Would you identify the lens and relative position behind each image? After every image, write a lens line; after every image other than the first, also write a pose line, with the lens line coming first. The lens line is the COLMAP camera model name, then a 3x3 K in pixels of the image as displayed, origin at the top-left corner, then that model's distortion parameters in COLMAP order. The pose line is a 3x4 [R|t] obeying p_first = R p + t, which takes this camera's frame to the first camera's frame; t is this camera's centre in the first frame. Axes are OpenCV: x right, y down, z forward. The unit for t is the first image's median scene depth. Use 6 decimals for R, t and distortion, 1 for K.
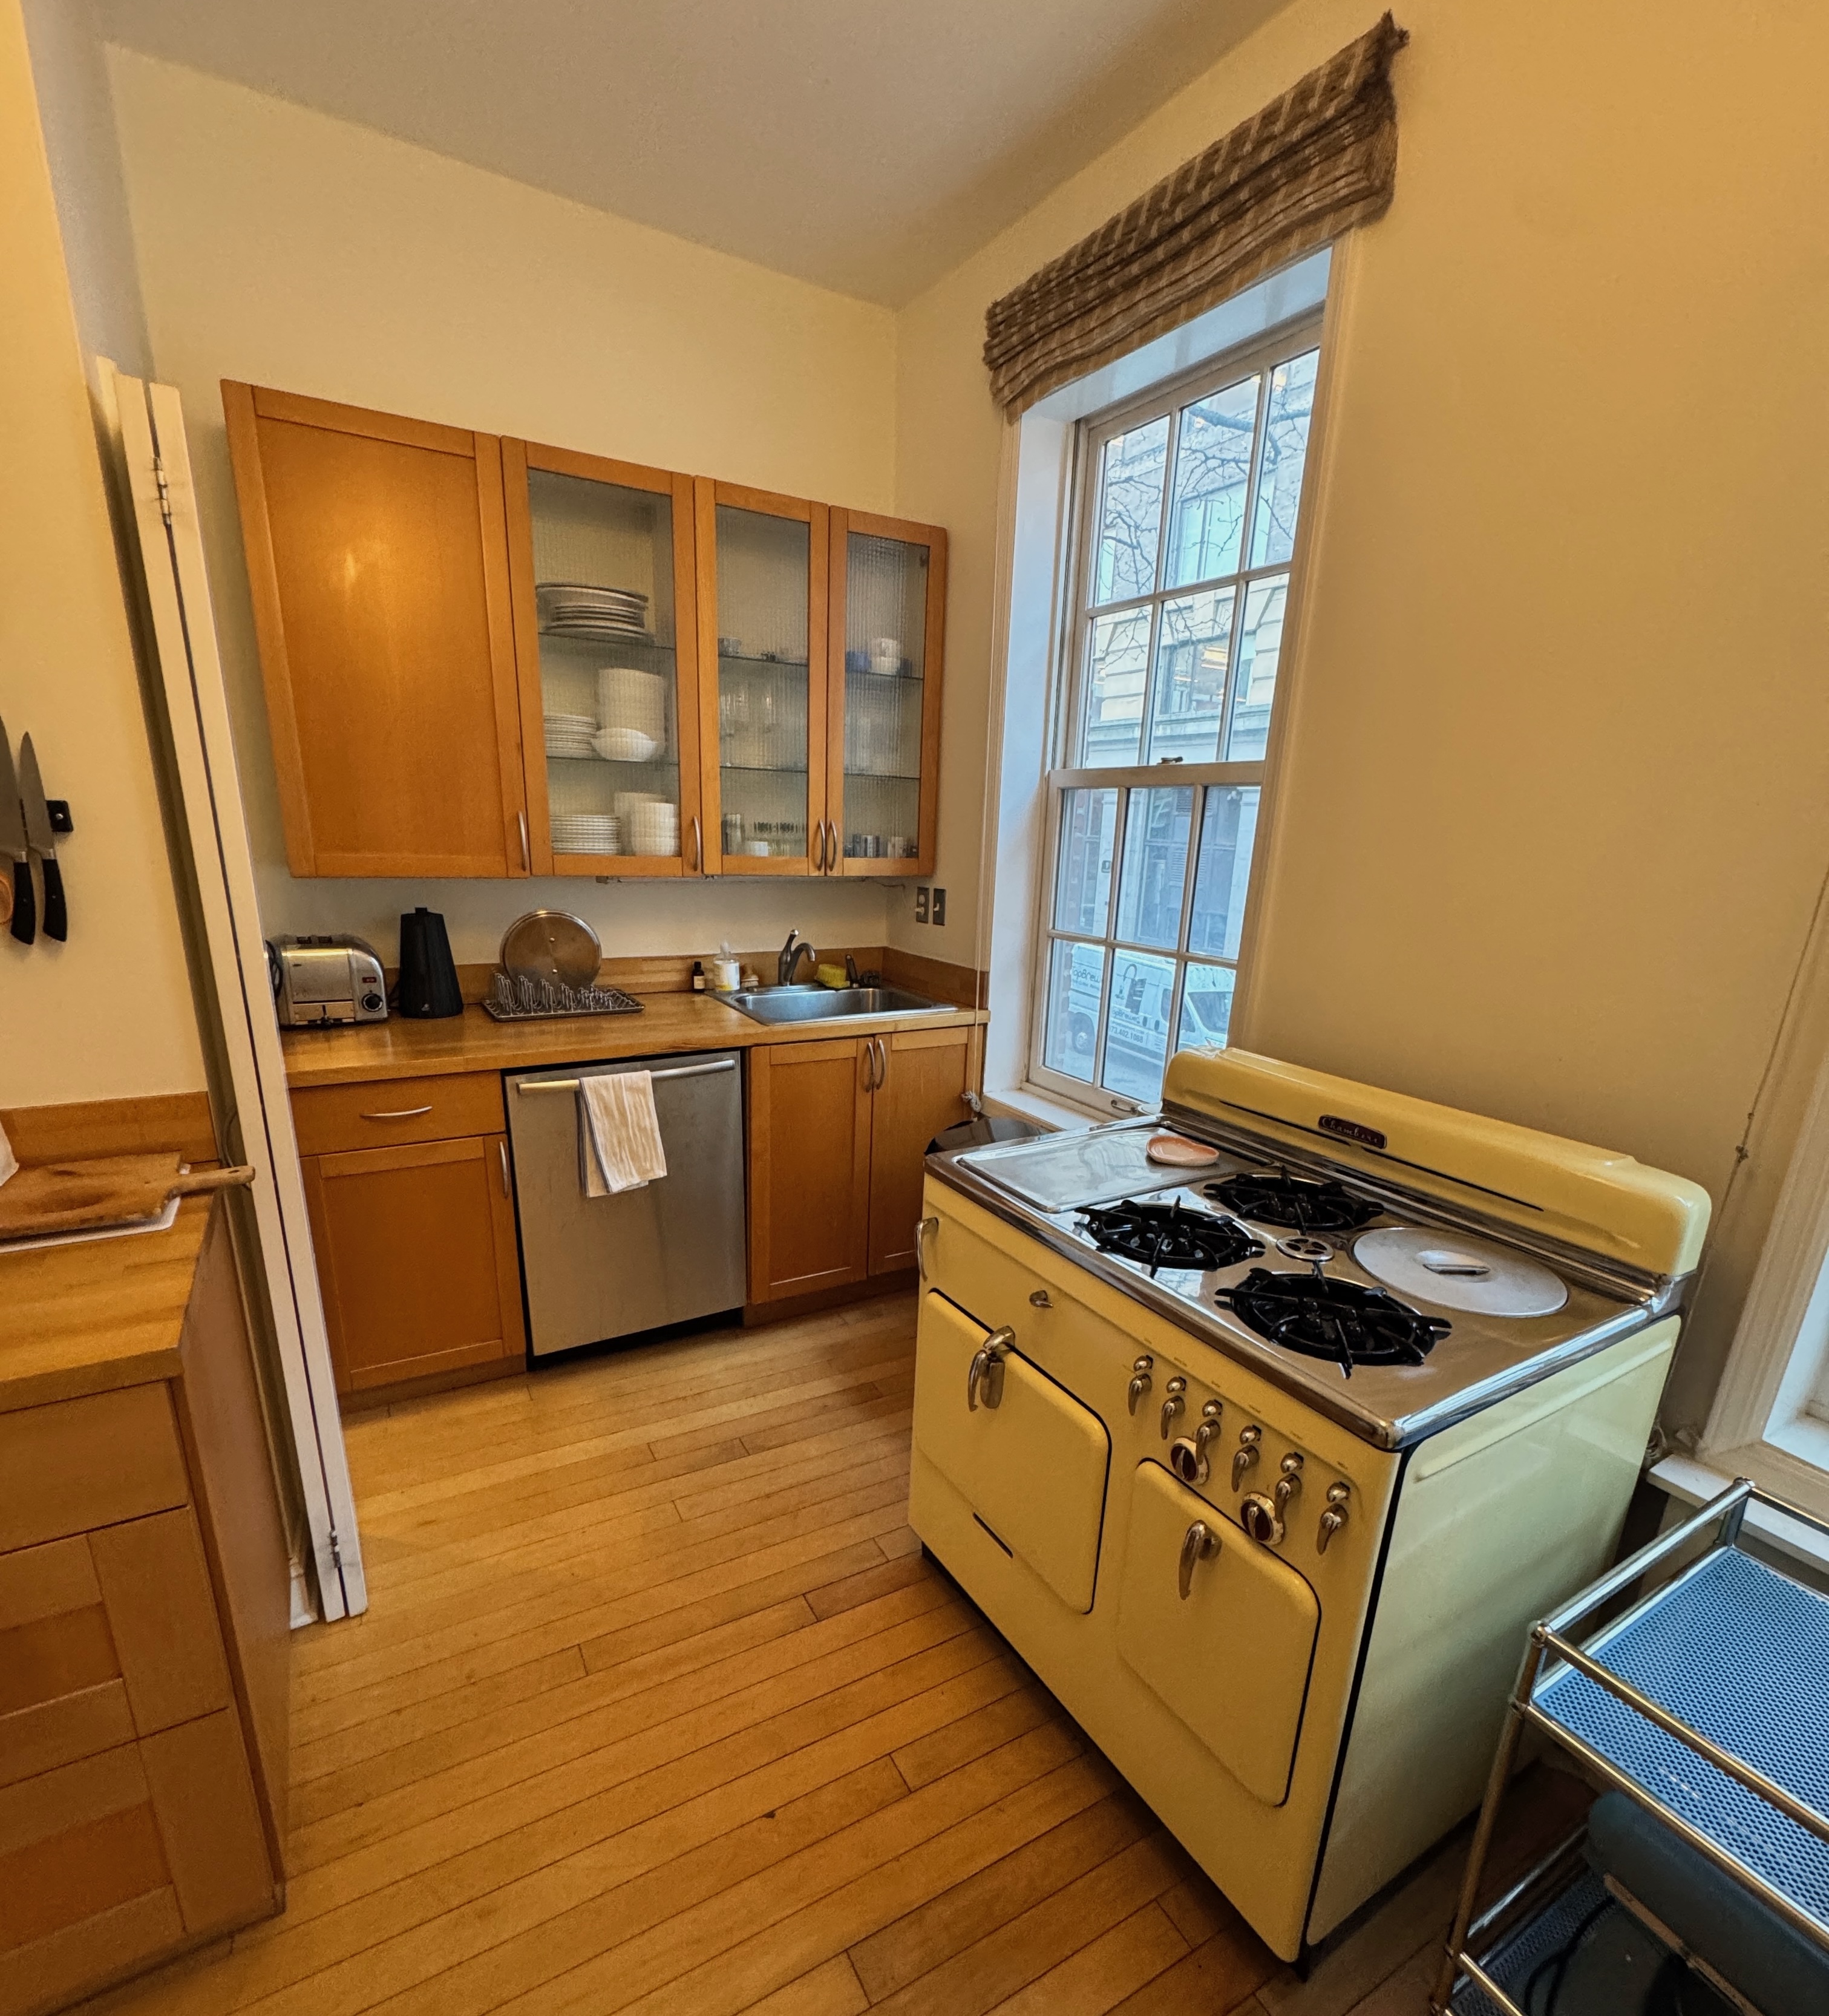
lens RADIAL K [[989.5, 0, 889.4], [0, 989.5, 1108.0], [0, 0, 1]] dist [0.001520, 0.000295]
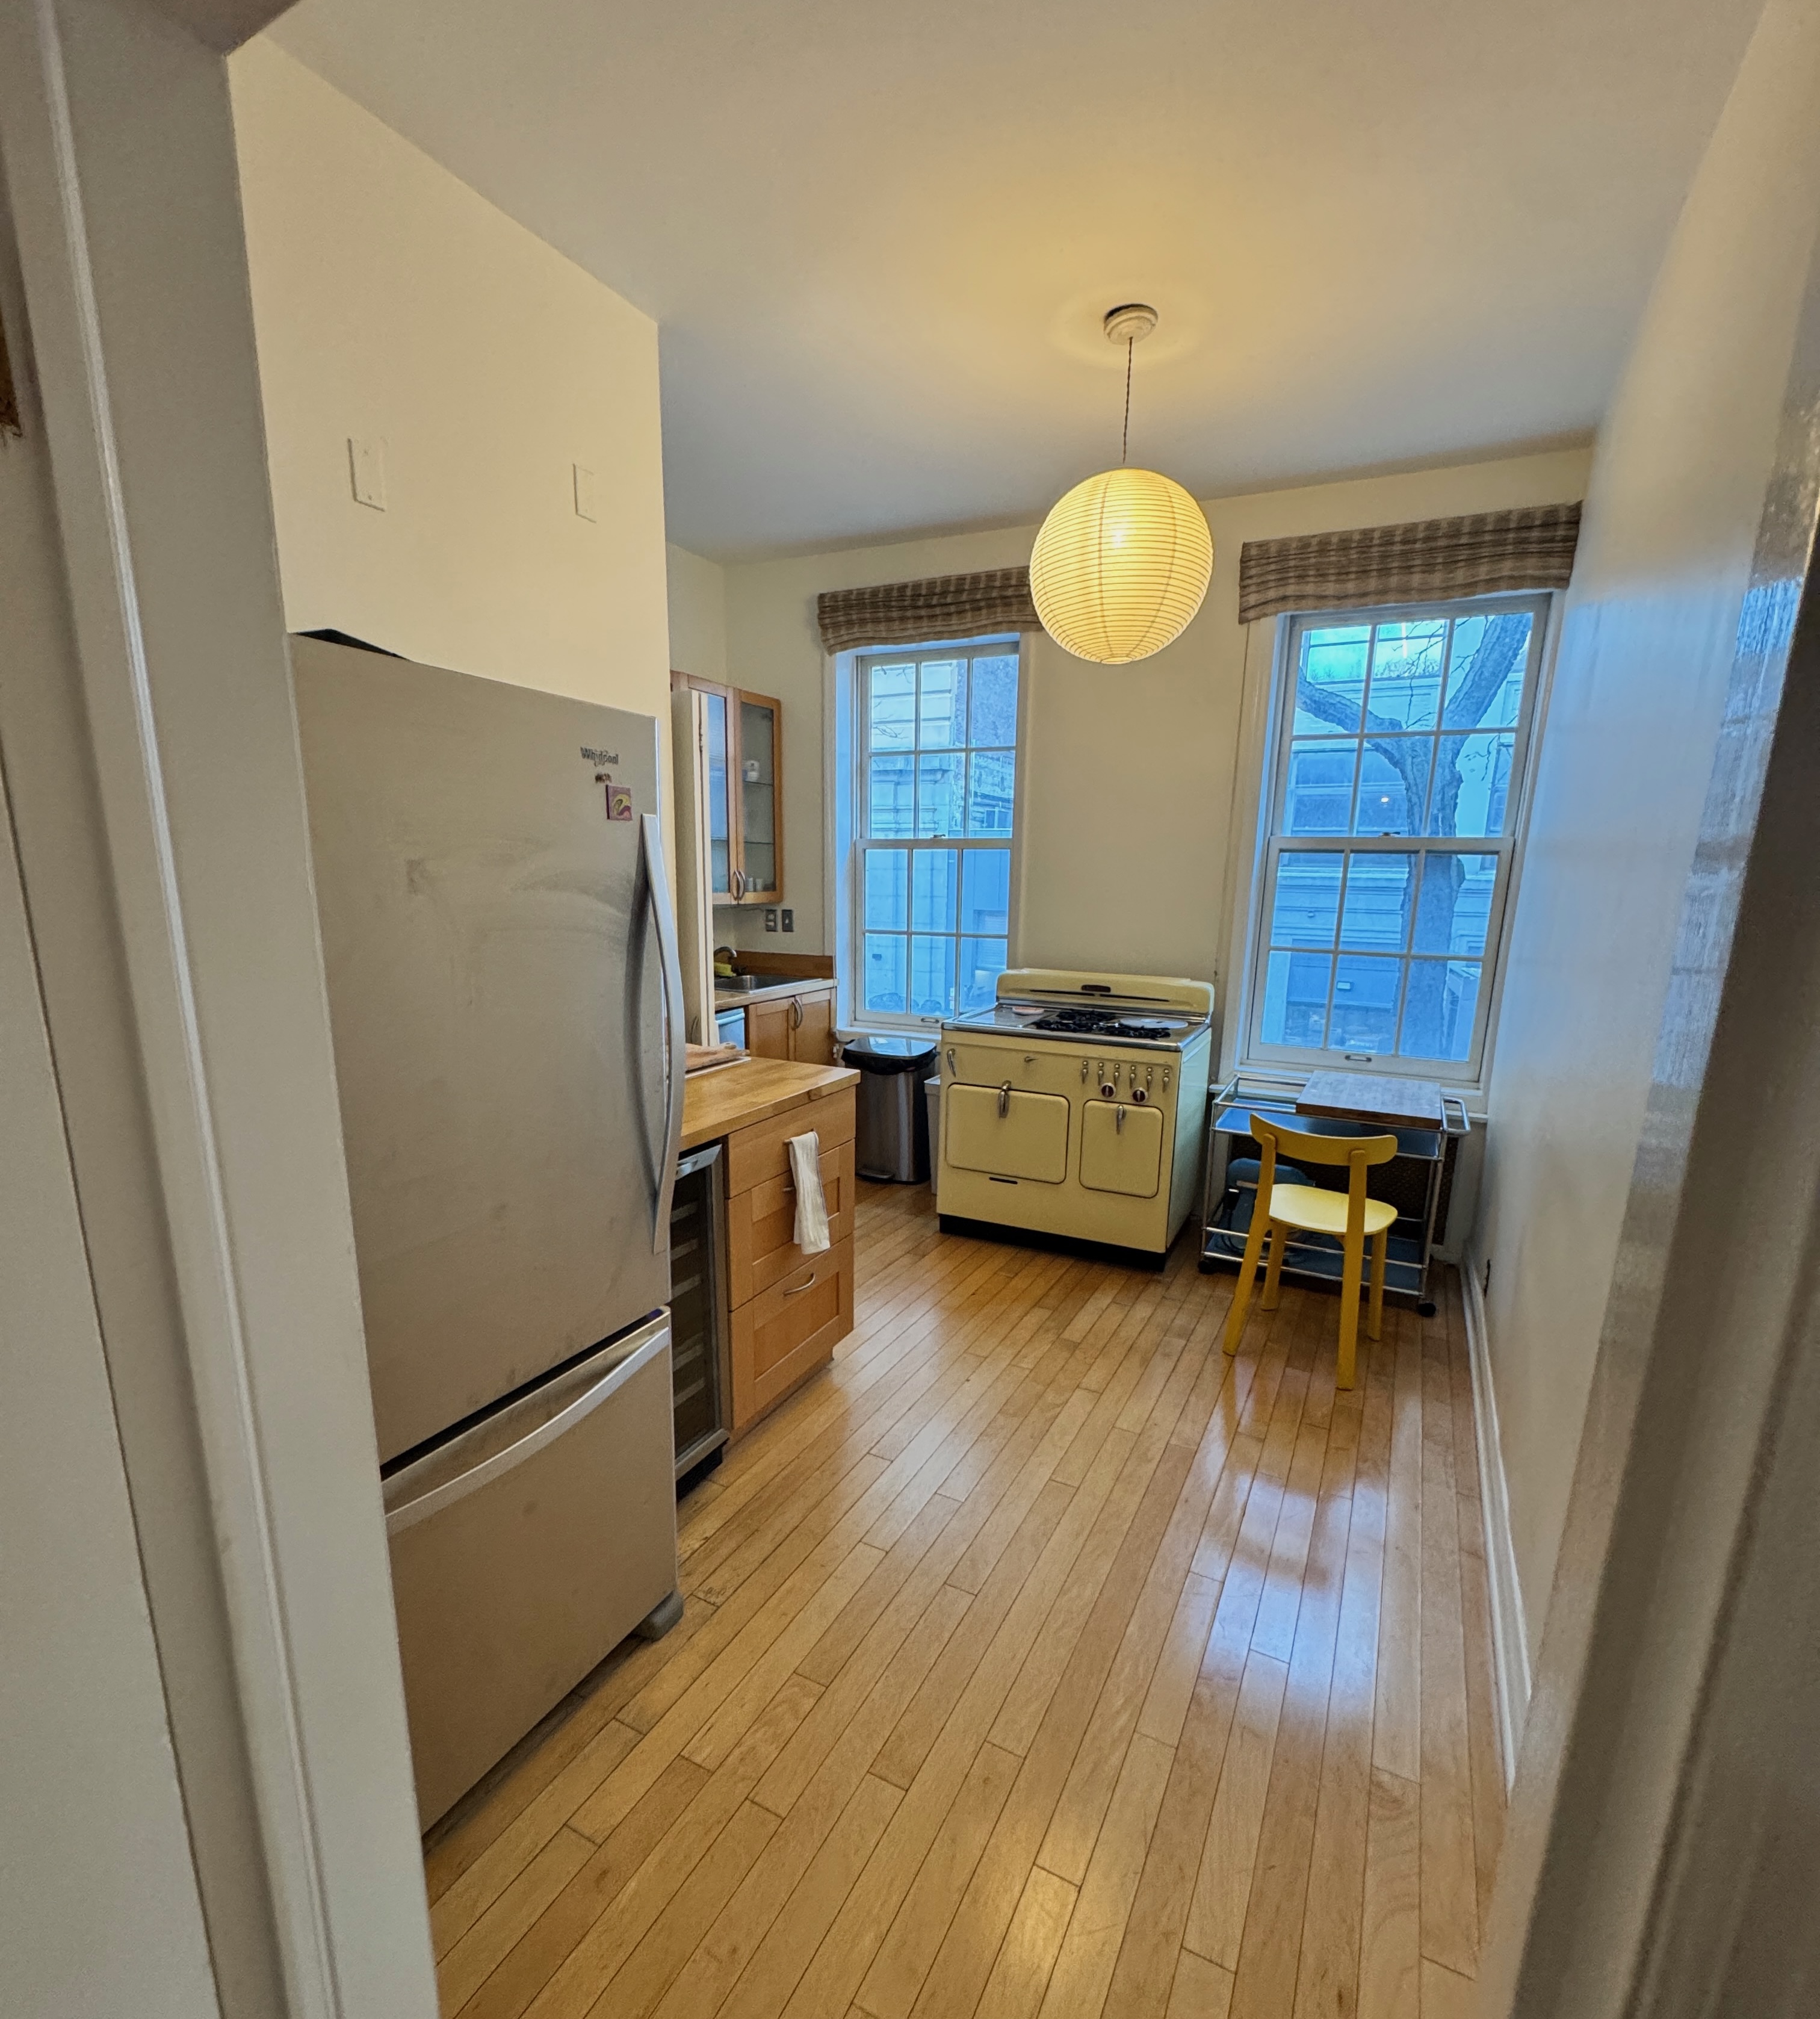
lens RADIAL K [[978.4, 0, 908.1], [0, 978.4, 1084.7], [0, 0, 1]] dist [-0.000208, 0.000008]
pose [[0.839555, -0.137963, 0.525465, -4.192909], [0.165521, 0.986191, -0.005530, 0.653130], [-0.517445, 0.091618, 0.850798, -2.780122]]
